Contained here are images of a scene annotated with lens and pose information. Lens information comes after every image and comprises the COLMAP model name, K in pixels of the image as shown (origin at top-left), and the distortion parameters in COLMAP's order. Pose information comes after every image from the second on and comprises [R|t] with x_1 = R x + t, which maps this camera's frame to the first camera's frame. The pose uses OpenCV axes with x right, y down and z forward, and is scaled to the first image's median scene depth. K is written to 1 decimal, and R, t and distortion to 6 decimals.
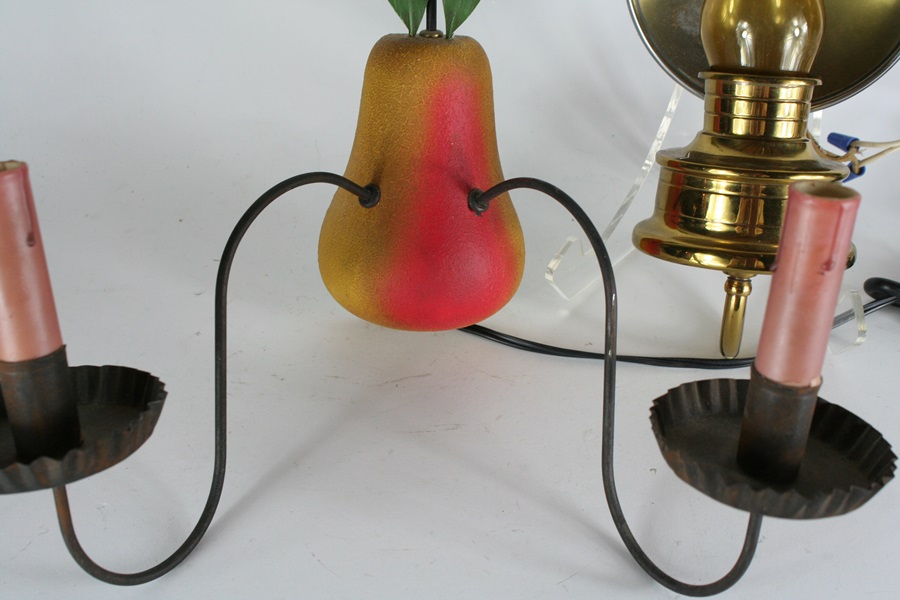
lens RADIAL K [[1305.7, 0, 450.0], [0, 1305.7, 300.0], [0, 0, 1]] dist [-0.065927, -0.019807]
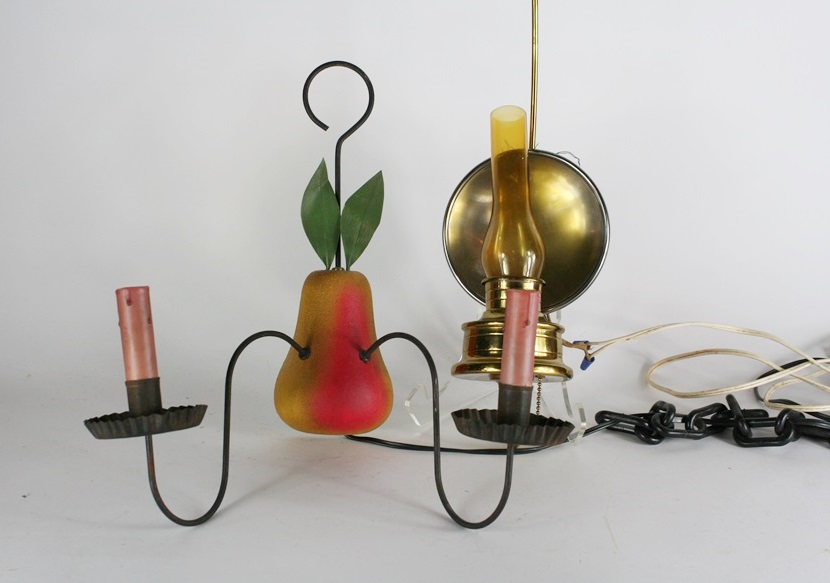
lens RADIAL K [[1332.4, 0, 415.0], [0, 1332.4, 291.5], [0, 0, 1]] dist [-0.015062, -0.020804]
pose [[0.998564, -0.015885, 0.051165, -0.002582], [0.033145, 0.933495, -0.357055, 0.507571], [-0.042090, 0.358238, 0.932681, -0.761795]]
